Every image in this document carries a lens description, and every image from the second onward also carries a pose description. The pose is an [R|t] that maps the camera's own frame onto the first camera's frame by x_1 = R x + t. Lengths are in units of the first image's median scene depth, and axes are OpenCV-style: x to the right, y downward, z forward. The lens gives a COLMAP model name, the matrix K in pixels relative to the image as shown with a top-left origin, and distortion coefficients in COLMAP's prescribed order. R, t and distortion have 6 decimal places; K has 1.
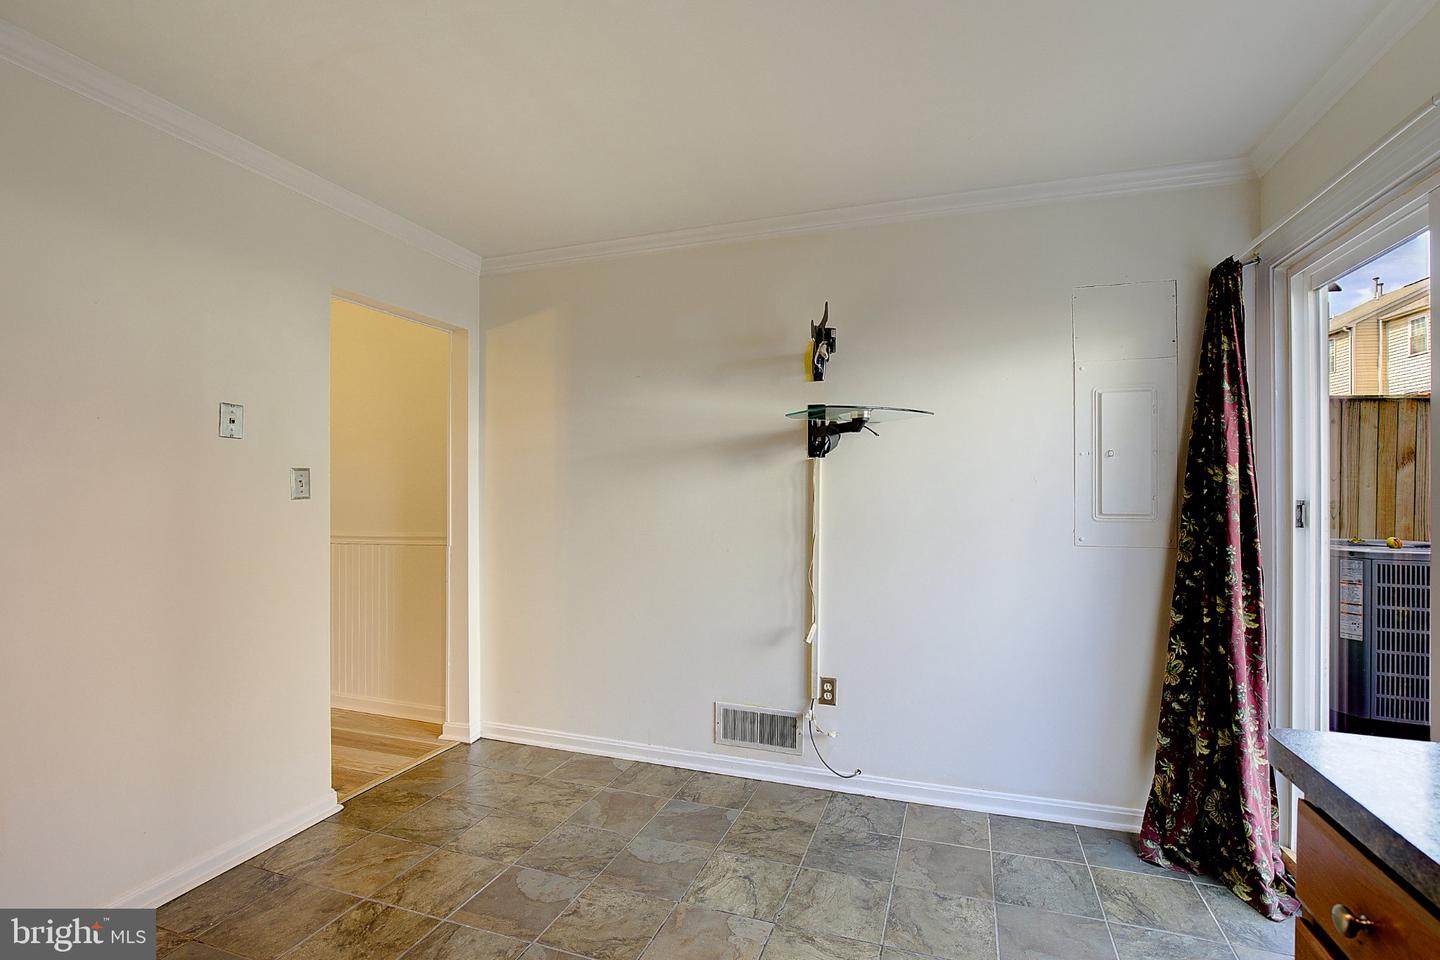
lens RADIAL K [[668.5, 0, 734.4], [0, 668.5, 484.4], [0, 0, 1]] dist [-0.016270, 0.001306]
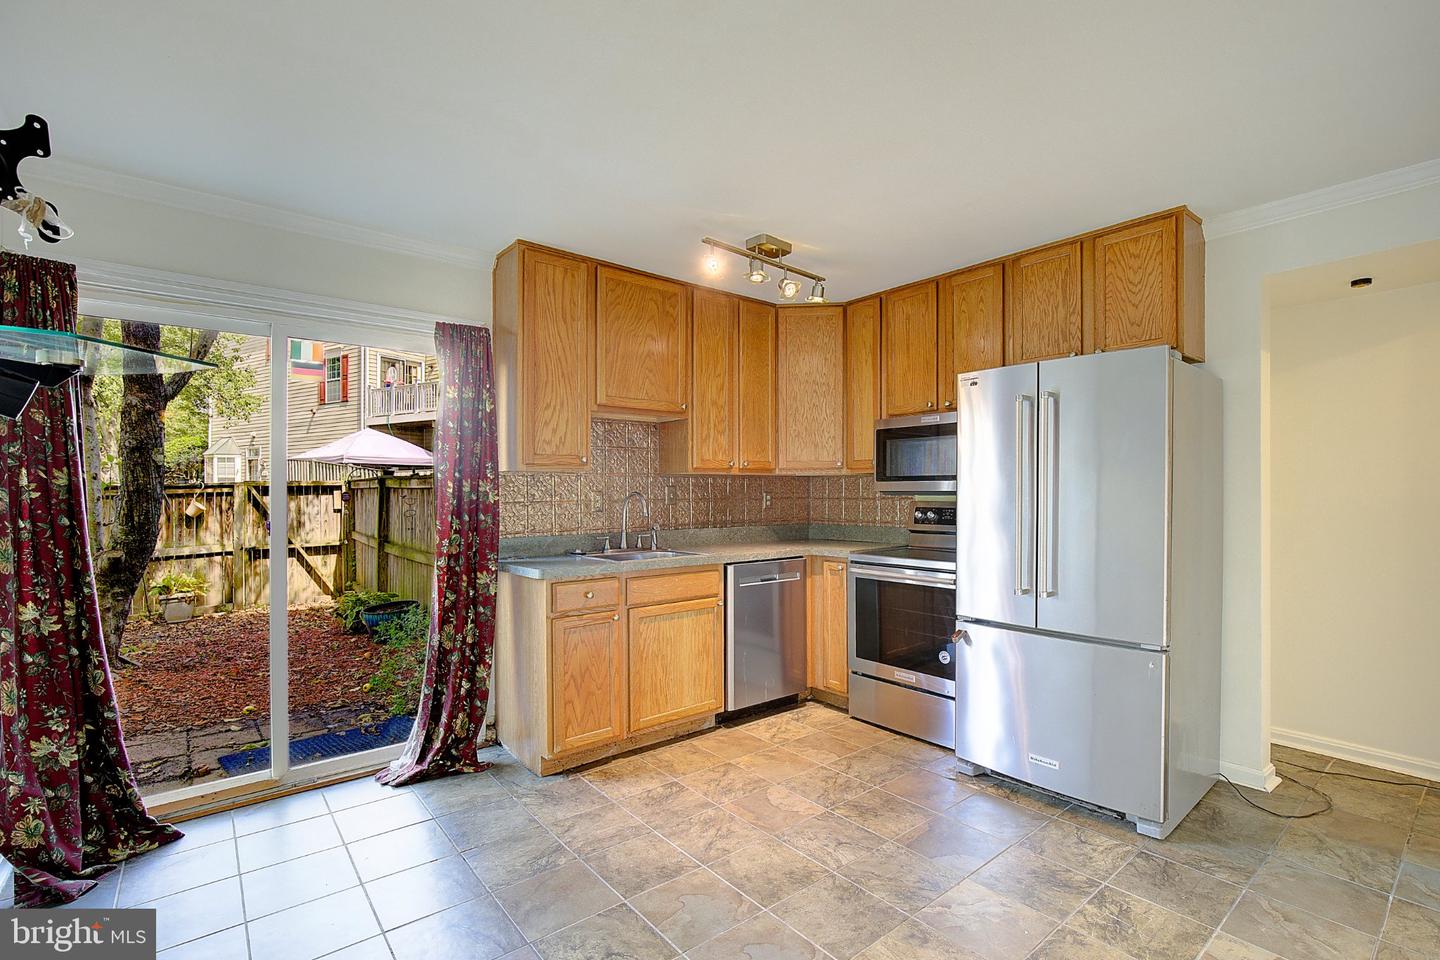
lens RADIAL K [[661.4, 0, 728.3], [0, 661.4, 487.5], [0, 0, 1]] dist [-0.018387, 0.001362]
pose [[-0.851402, 0.005715, 0.524482, -0.569841], [0.000955, 0.999956, -0.009346, 0.008972], [-0.524512, -0.007456, -0.851370, 1.184634]]
